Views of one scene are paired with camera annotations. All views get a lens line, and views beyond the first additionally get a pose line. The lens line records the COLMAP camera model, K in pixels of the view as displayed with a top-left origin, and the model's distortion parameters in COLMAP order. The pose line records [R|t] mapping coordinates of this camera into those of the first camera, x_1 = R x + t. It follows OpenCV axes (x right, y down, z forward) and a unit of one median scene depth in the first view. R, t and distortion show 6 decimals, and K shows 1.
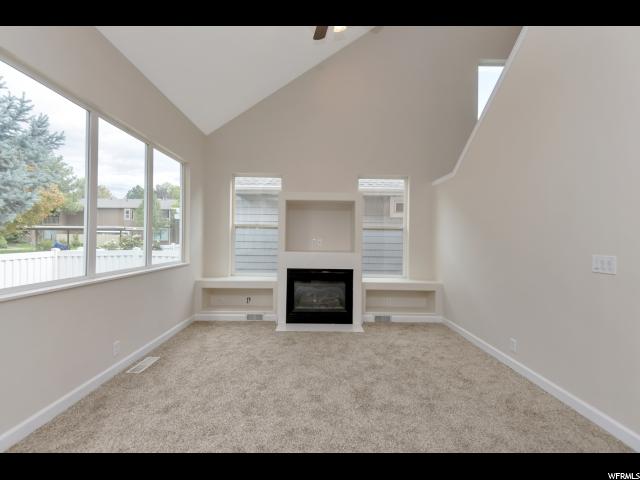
lens RADIAL K [[299.8, 0, 319.0], [0, 299.8, 237.3], [0, 0, 1]] dist [0.041908, -0.027691]
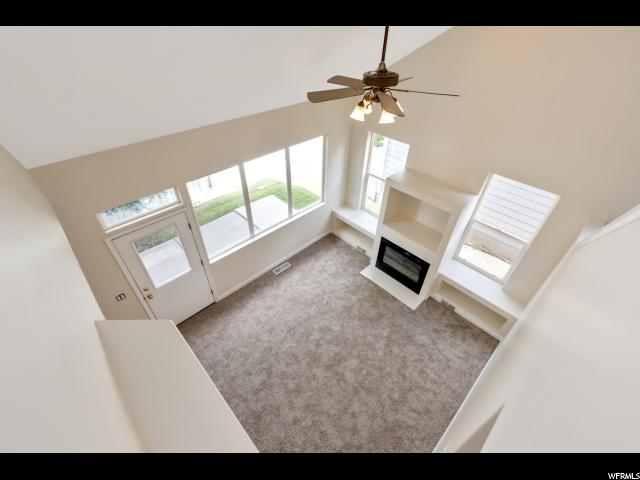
lens RADIAL K [[299.8, 0, 319.0], [0, 299.8, 237.3], [0, 0, 1]] dist [0.041908, -0.027691]
pose [[0.676812, 0.475404, -0.562065, 0.418294], [0.000704, 0.763095, 0.646286, -0.695508], [0.736156, -0.437810, 0.516137, 0.161050]]
